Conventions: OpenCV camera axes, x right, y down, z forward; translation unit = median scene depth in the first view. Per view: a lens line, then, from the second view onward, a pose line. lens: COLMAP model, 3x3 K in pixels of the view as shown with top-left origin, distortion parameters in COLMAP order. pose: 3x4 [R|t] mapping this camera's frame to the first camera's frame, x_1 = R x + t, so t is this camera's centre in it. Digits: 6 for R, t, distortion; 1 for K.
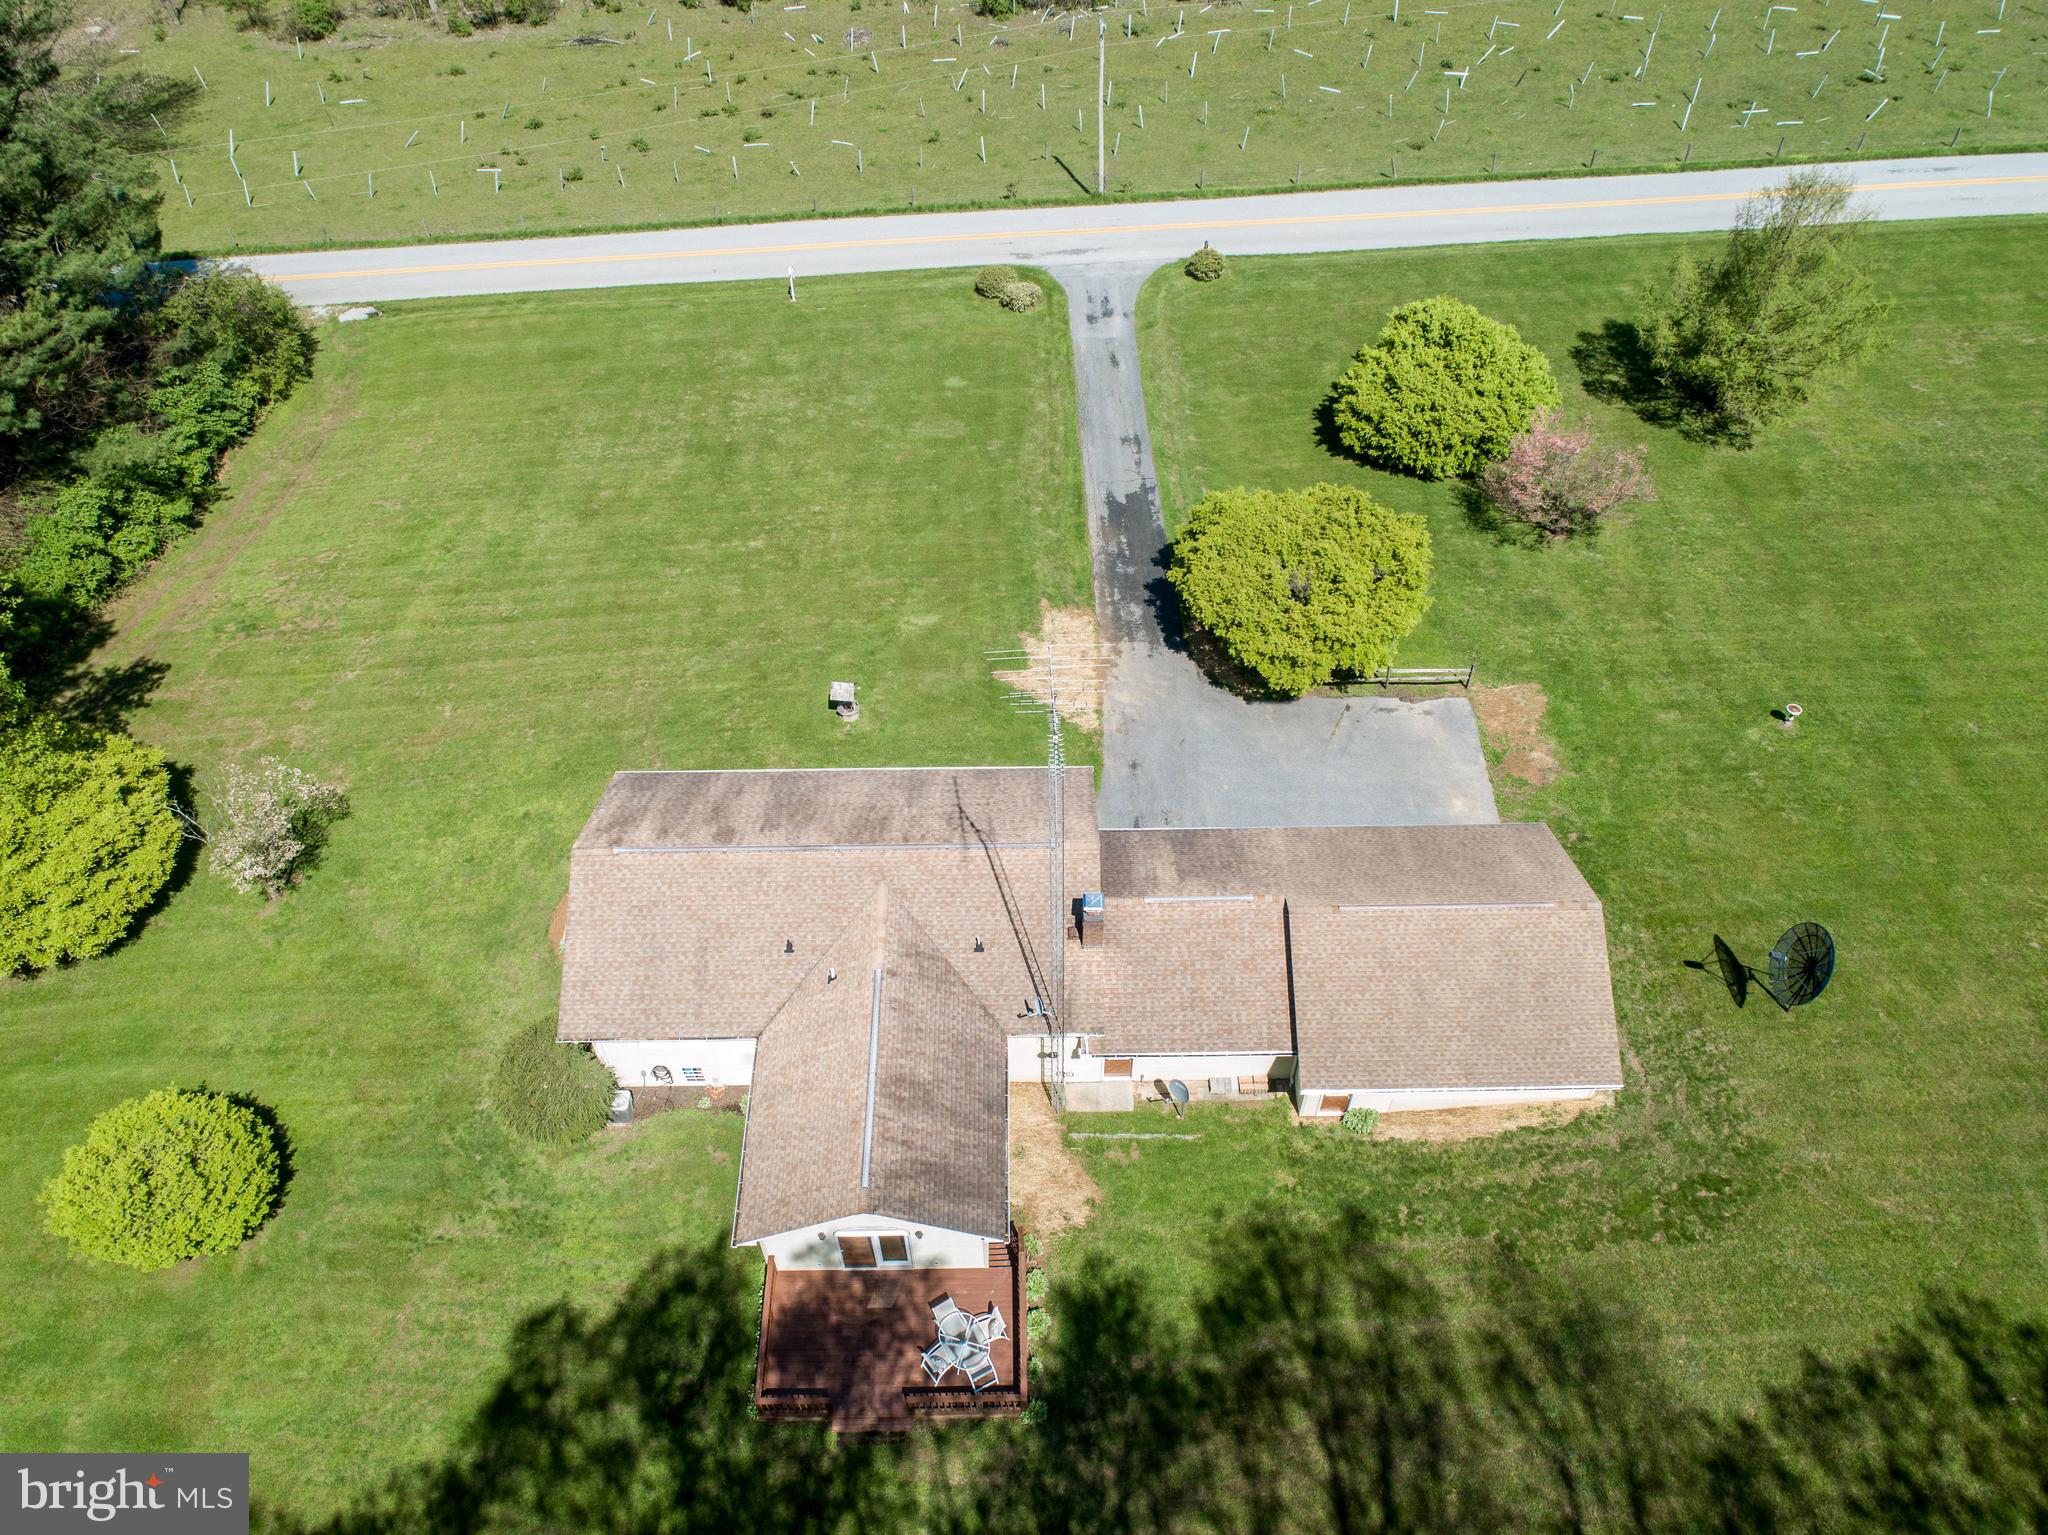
lens RADIAL K [[1549.1, 0, 1024.0], [0, 1549.1, 767.5], [0, 0, 1]] dist [-0.021818, 0.007283]
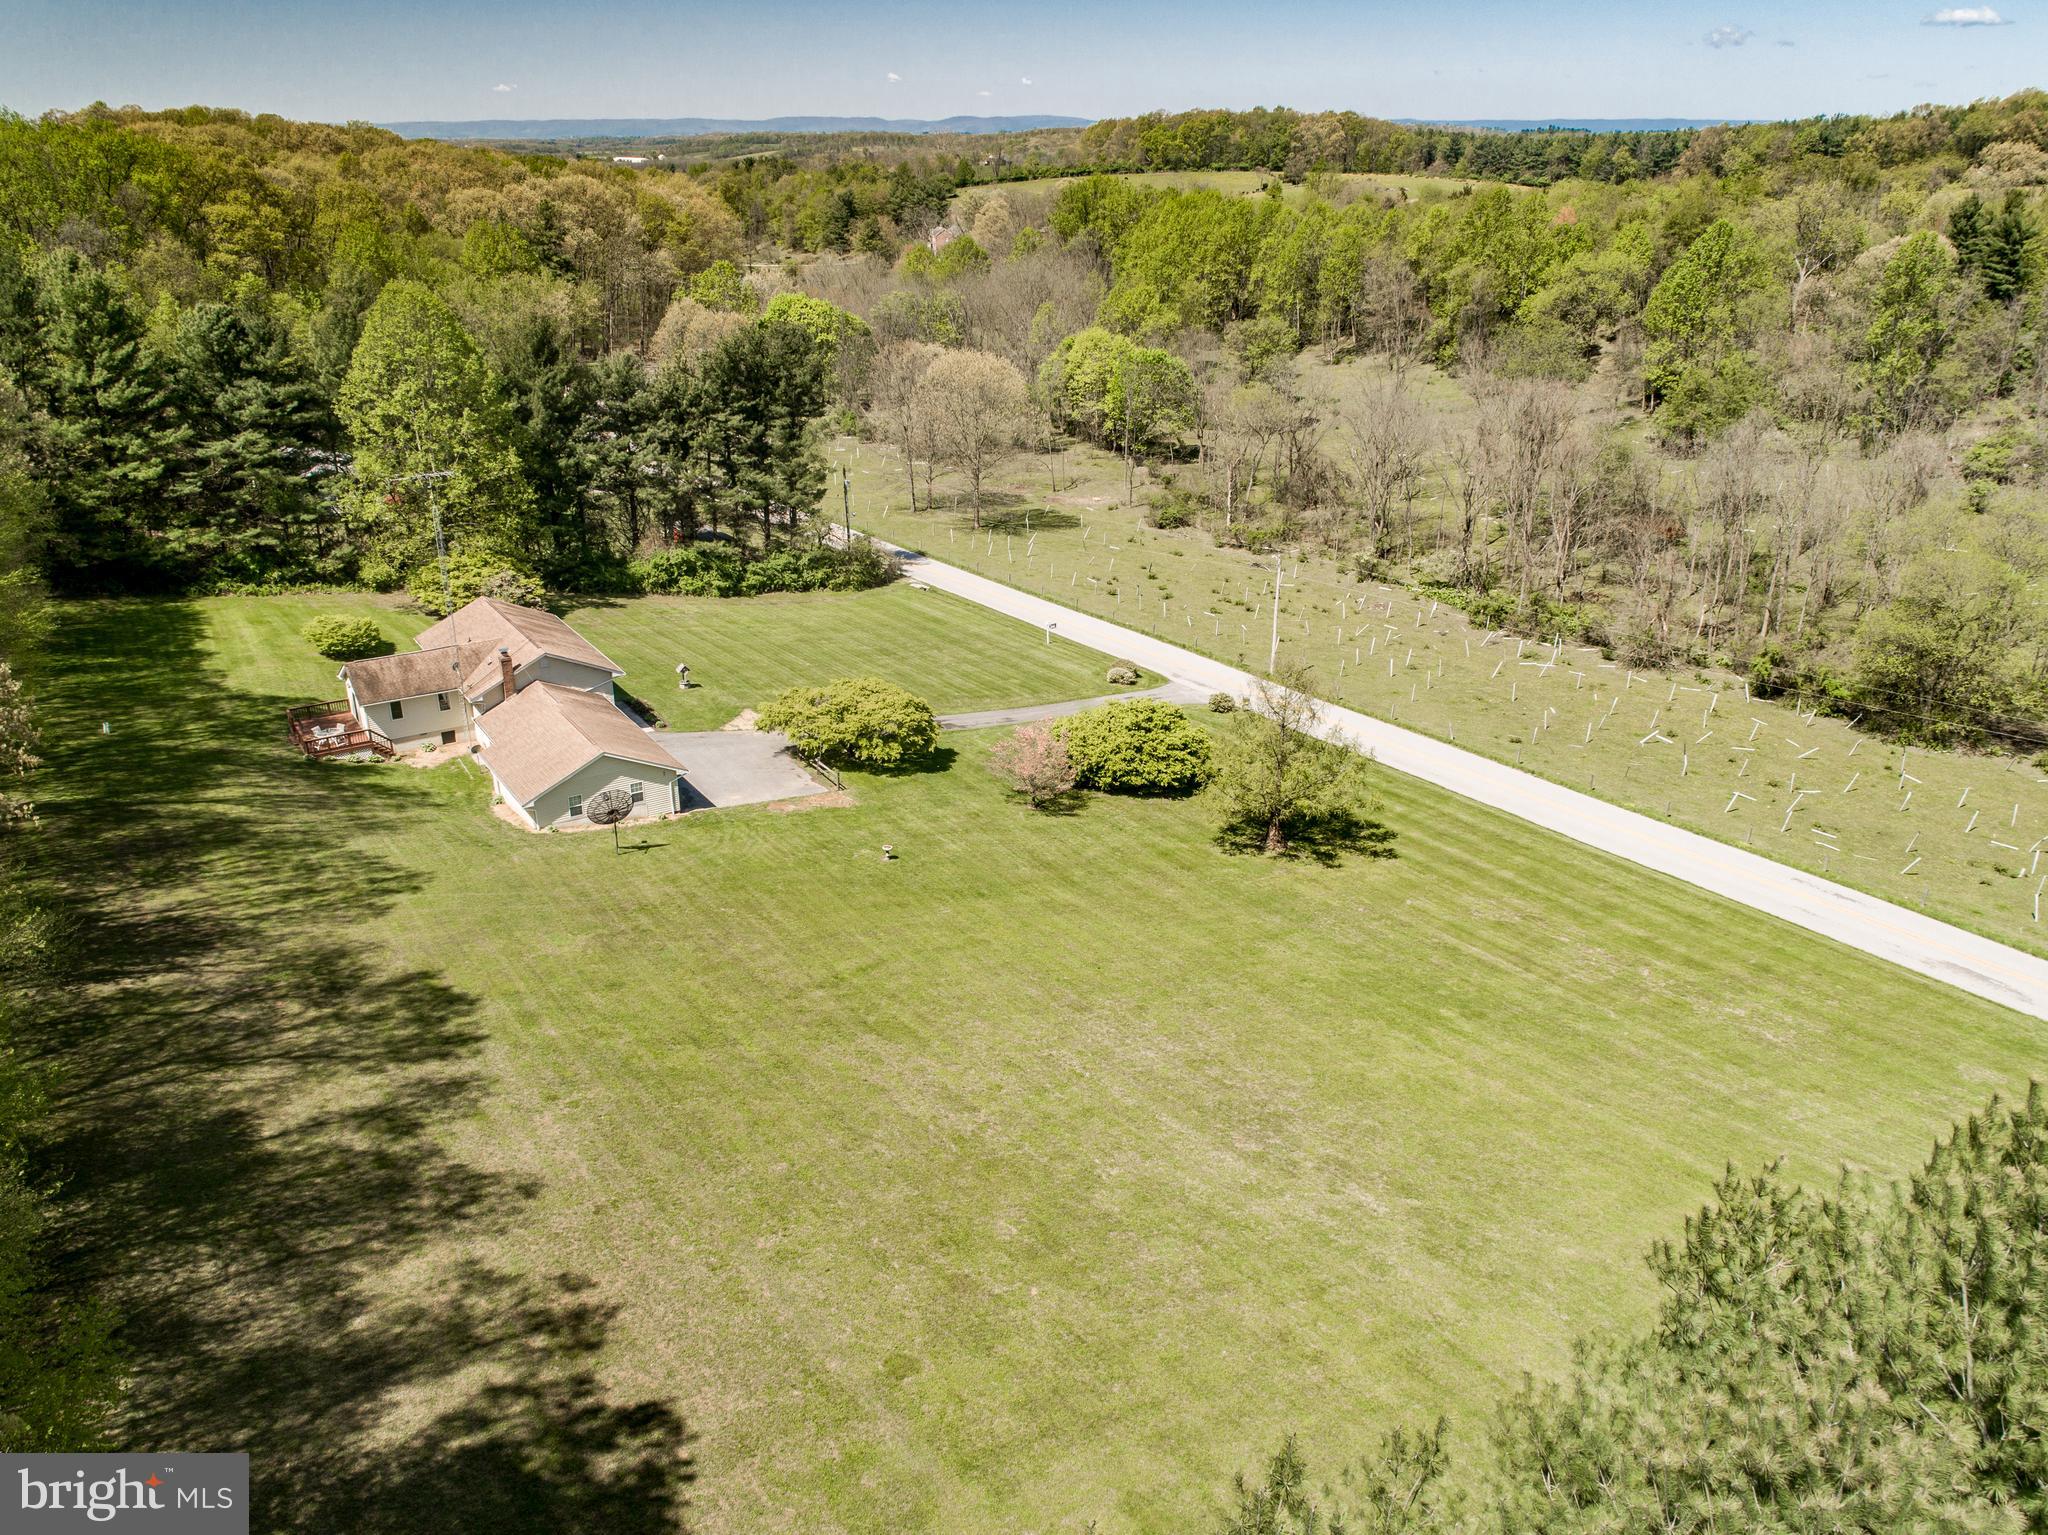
lens RADIAL K [[1549.1, 0, 1024.0], [0, 1549.1, 767.5], [0, 0, 1]] dist [-0.021818, 0.007283]
pose [[0.531735, 0.332985, -0.778703, 2.084091], [-0.639136, 0.761042, -0.111000, -0.017961], [0.555664, 0.556720, 0.617495, 0.113878]]
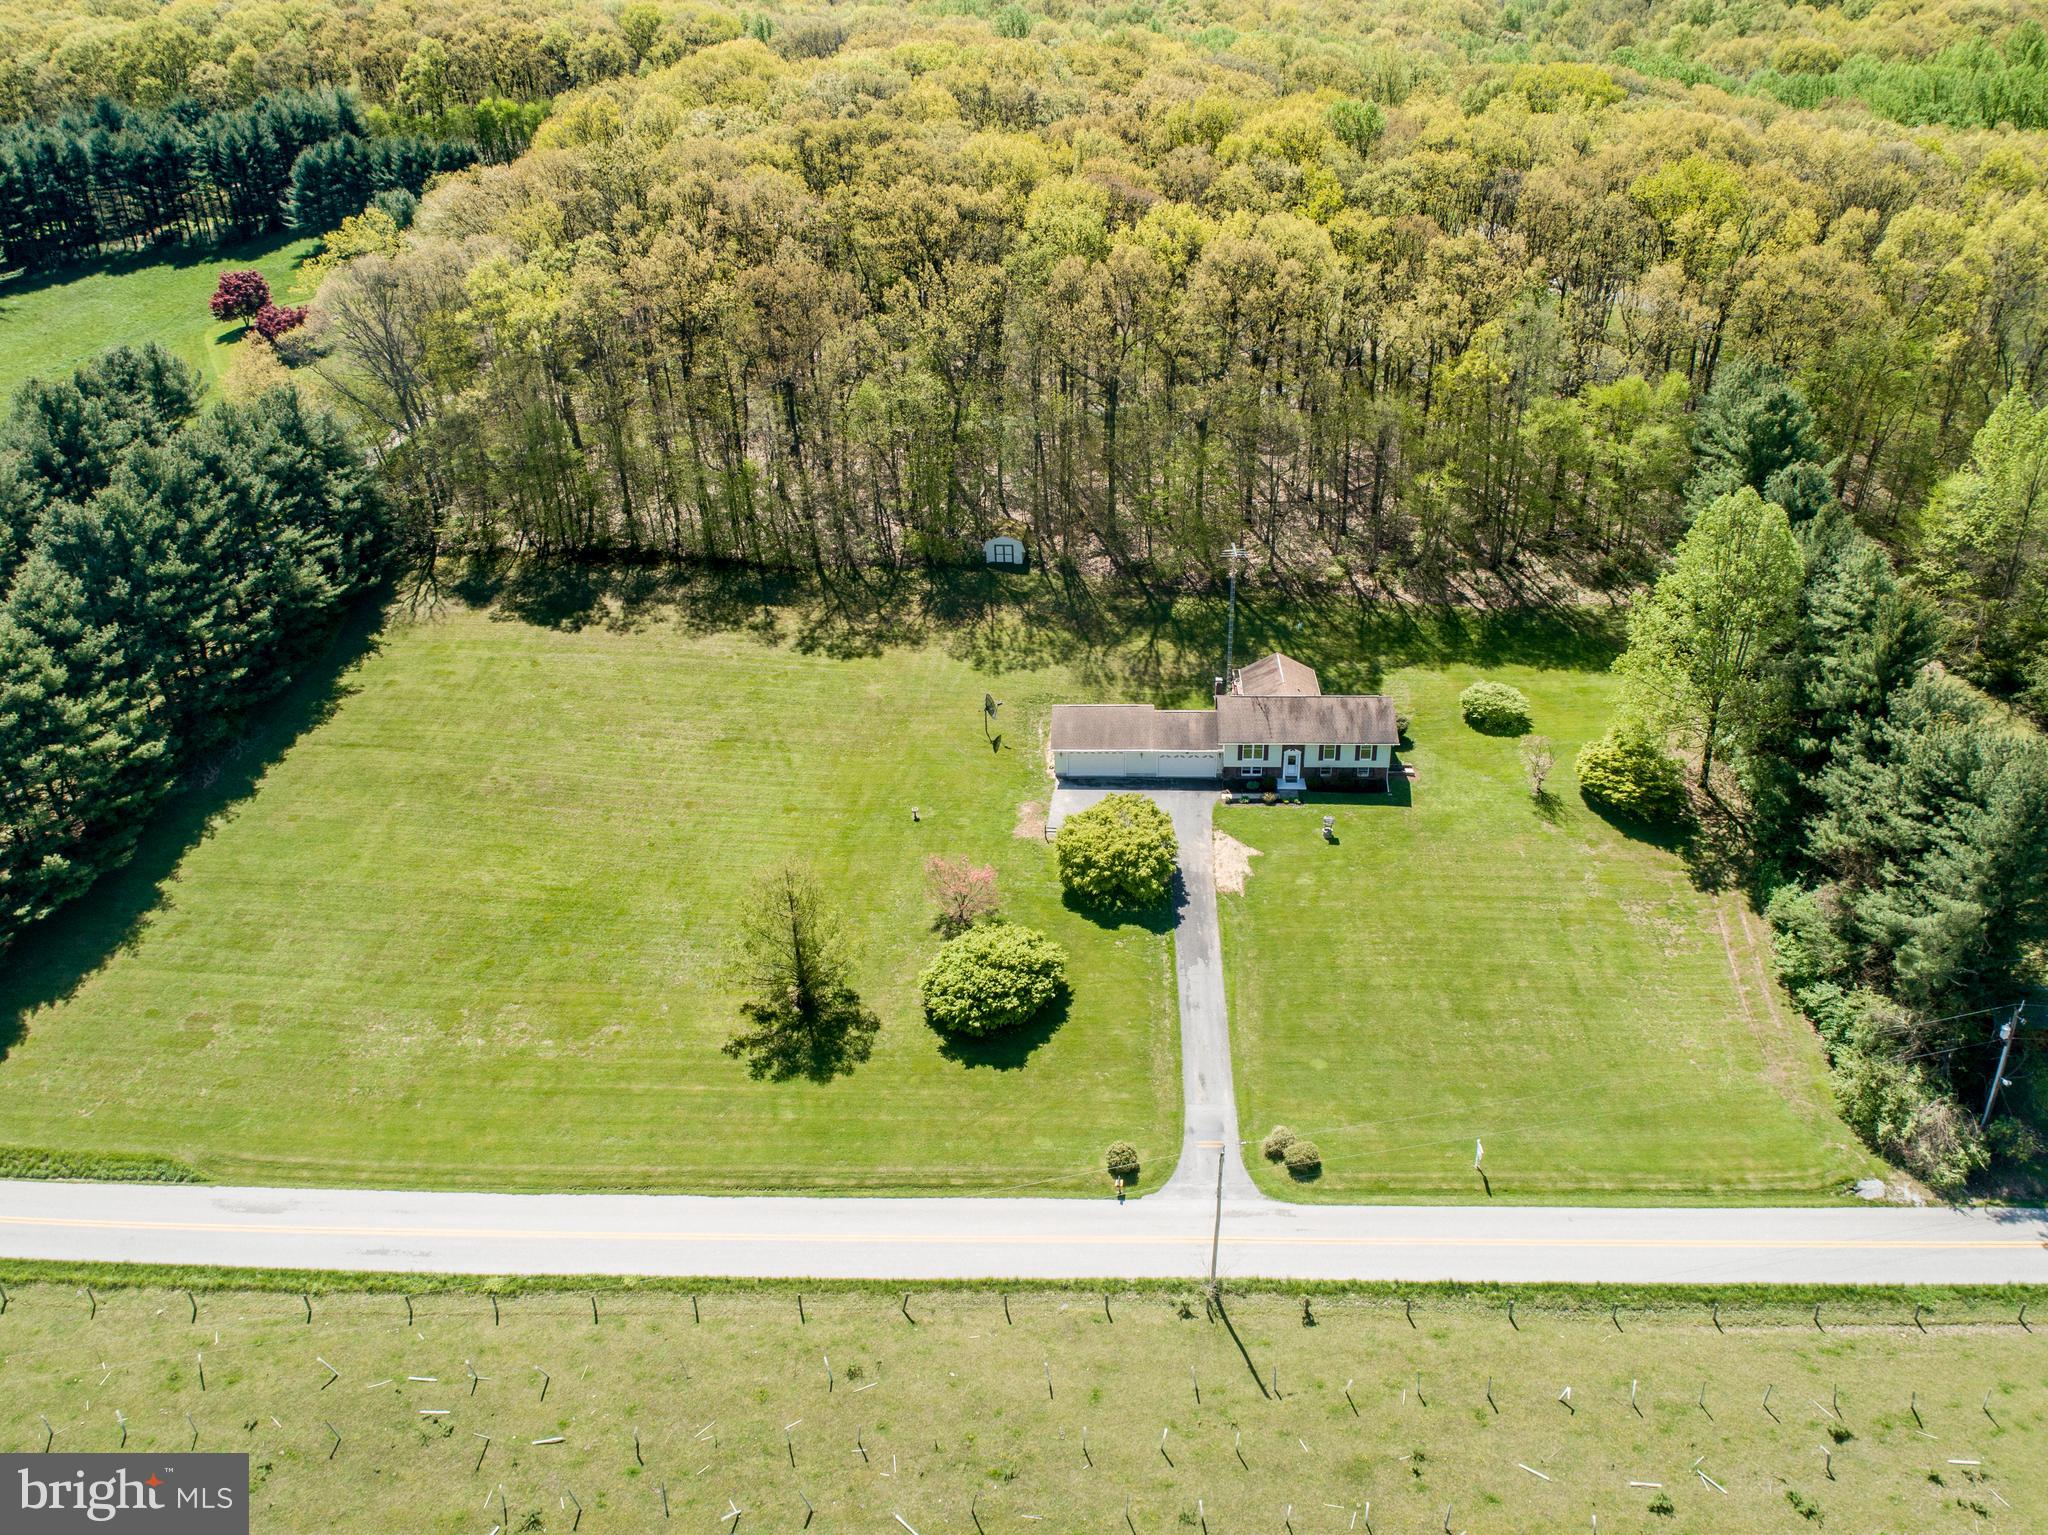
lens RADIAL K [[1594.8, 0, 1024.0], [0, 1594.8, 767.5], [0, 0, 1]] dist [-0.007502, 0.002117]
pose [[-0.996713, -0.001371, 0.081005, 0.169534], [0.078016, 0.253363, 0.964220, -2.866387], [-0.021845, 0.967370, -0.252423, 1.869137]]
